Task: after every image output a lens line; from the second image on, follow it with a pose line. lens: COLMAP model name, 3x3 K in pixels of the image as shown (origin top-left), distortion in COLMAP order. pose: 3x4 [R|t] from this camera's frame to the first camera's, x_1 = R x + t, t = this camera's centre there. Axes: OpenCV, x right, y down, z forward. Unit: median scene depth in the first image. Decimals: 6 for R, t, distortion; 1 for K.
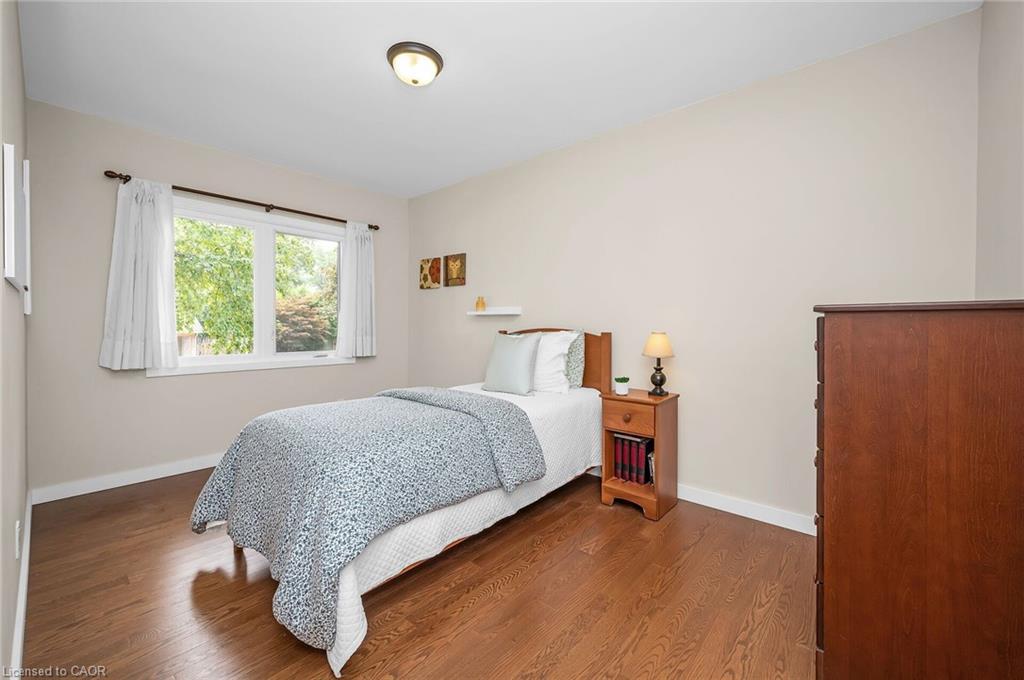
lens RADIAL K [[409.4, 0, 512.5], [0, 409.4, 341.1], [0, 0, 1]] dist [-0.002211, -0.000260]
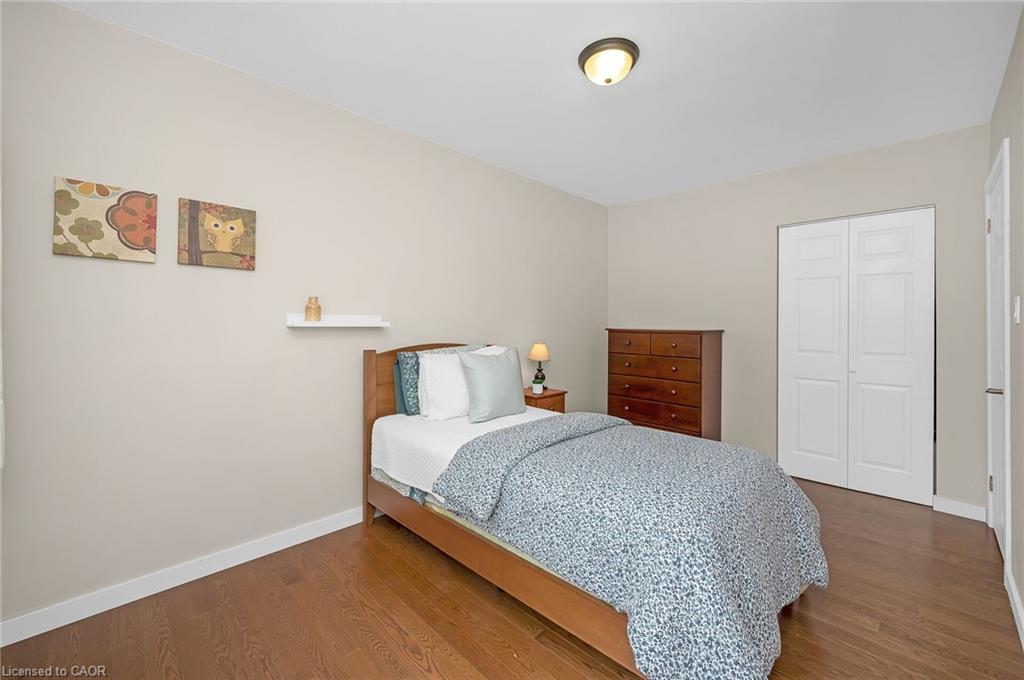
lens RADIAL K [[409.4, 0, 512.5], [0, 409.4, 341.1], [0, 0, 1]] dist [-0.002211, -0.000260]
pose [[0.073977, -0.060430, 0.995427, -0.621176], [0.019617, 0.998057, 0.059132, -0.068239], [-0.997067, 0.015153, 0.075019, 0.611325]]
